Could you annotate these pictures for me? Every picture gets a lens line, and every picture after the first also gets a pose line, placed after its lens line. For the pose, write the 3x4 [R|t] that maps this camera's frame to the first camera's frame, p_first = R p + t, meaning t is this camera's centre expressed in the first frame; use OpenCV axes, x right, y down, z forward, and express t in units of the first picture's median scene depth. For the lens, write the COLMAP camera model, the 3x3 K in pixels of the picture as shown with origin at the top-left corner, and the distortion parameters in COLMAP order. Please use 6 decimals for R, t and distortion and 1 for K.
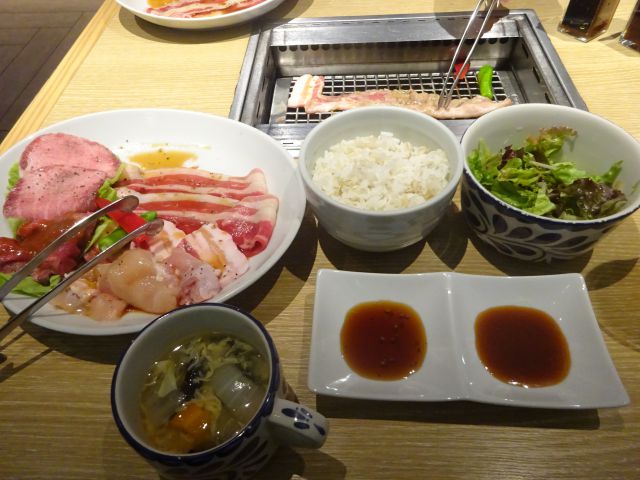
lens RADIAL K [[485.4, 0, 320.0], [0, 485.4, 240.0], [0, 0, 1]] dist [0.002489, 0.000816]
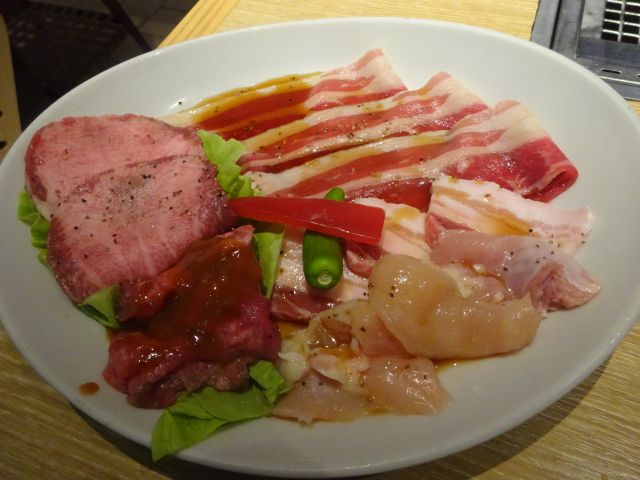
lens RADIAL K [[485.4, 0, 320.0], [0, 485.4, 240.0], [0, 0, 1]] dist [0.002489, 0.000816]
pose [[0.892983, -0.356036, 0.275354, -0.507499], [0.316645, 0.931724, 0.177841, -0.106296], [-0.319872, -0.071619, 0.944750, 0.429743]]
